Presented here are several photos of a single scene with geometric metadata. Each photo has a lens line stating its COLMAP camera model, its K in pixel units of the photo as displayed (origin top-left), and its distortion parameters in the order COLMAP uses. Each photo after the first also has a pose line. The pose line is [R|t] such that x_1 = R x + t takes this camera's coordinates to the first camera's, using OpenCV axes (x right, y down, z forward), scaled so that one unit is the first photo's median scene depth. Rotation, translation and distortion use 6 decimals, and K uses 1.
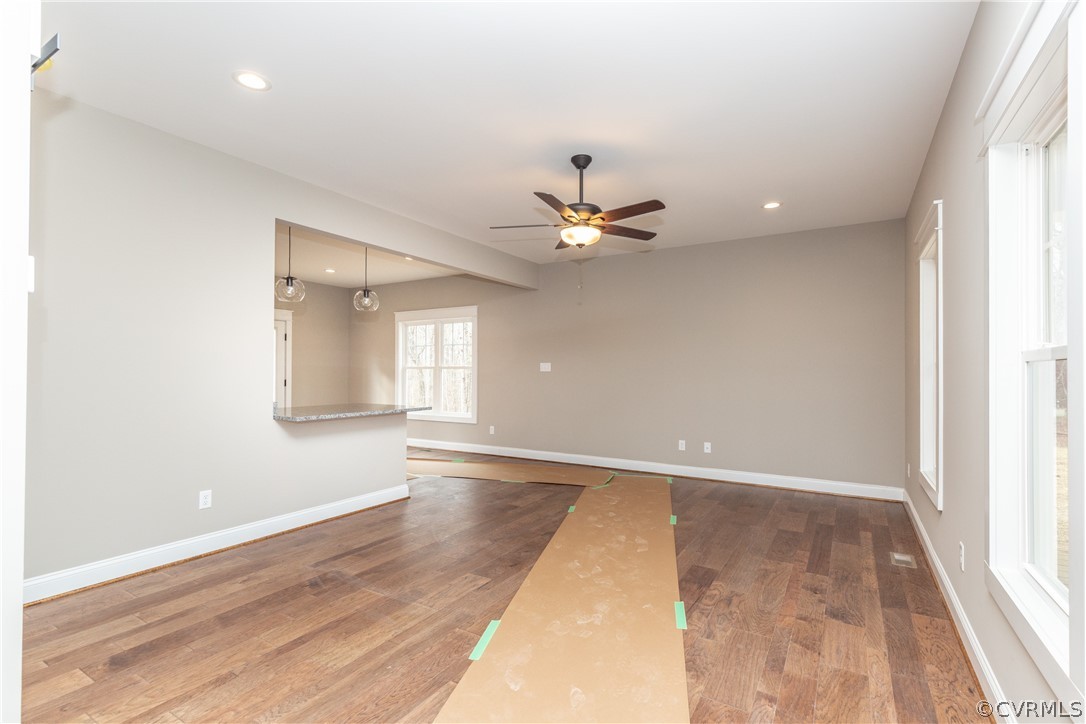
lens RADIAL K [[508.3, 0, 543.0], [0, 508.3, 362.0], [0, 0, 1]] dist [0.000212, -0.000109]
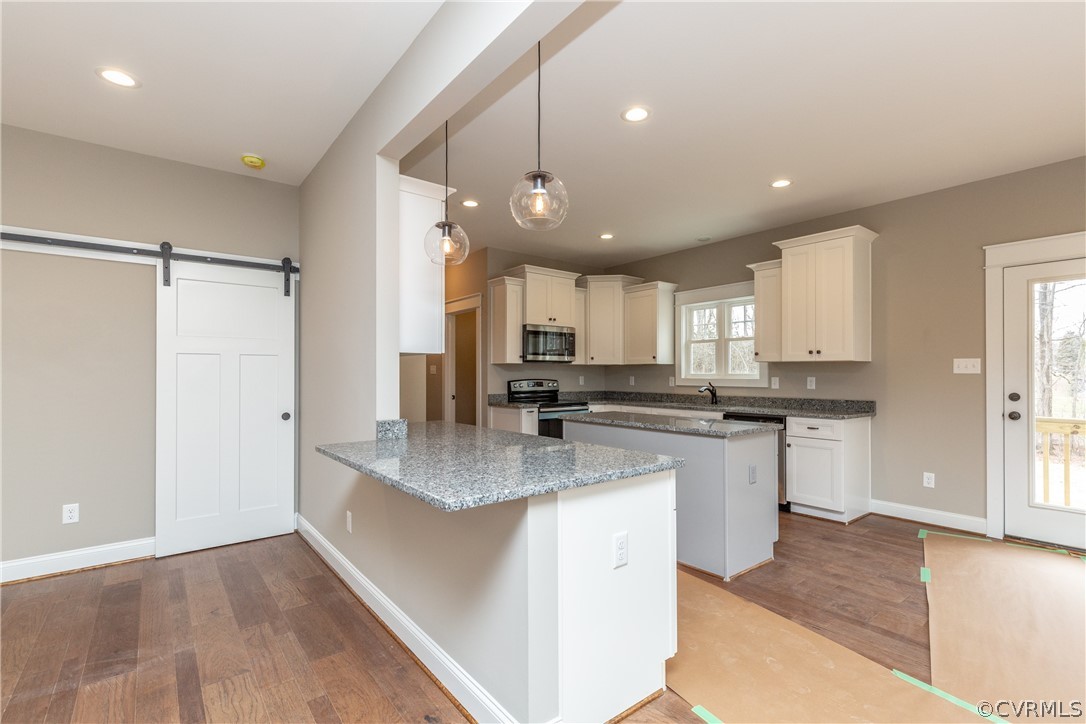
lens RADIAL K [[499.0, 0, 544.3], [0, 499.0, 367.5], [0, 0, 1]] dist [0.003822, 0.000352]
pose [[-0.342062, -0.014194, -0.939570, 0.037193], [0.018926, 0.999579, -0.021991, 0.034654], [0.939487, -0.025304, -0.341649, 1.871386]]
